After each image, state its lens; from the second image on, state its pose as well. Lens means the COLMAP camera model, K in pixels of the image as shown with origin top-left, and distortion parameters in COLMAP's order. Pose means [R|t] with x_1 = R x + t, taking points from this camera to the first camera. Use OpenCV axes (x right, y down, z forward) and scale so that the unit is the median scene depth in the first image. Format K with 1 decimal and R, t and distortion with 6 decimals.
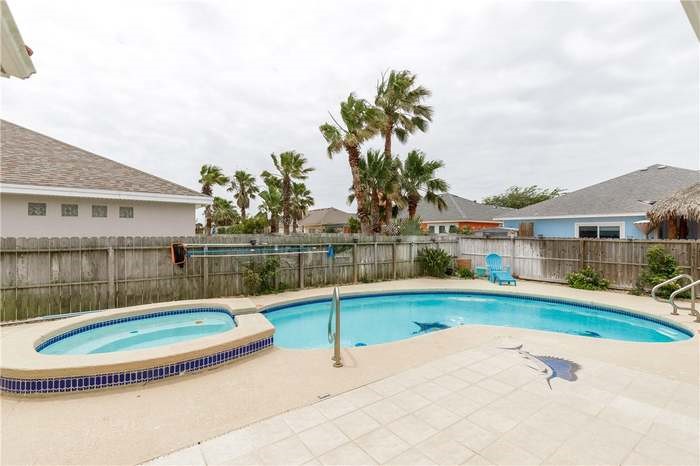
lens RADIAL K [[324.8, 0, 352.7], [0, 324.8, 235.1], [0, 0, 1]] dist [0.019244, 0.000010]
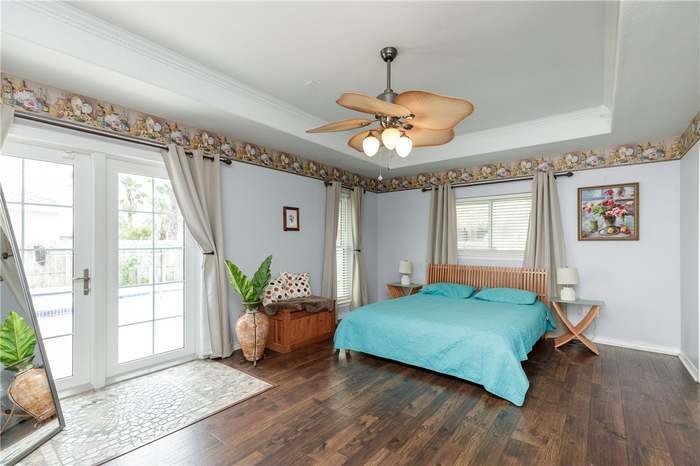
lens RADIAL K [[324.8, 0, 349.3], [0, 324.8, 236.4], [0, 0, 1]] dist [0.019244, 0.000010]
pose [[0.968066, 0.000841, 0.250694, 0.209863], [0.004937, 0.999737, -0.022417, 0.021898], [-0.250647, 0.022939, 0.967807, -0.367295]]
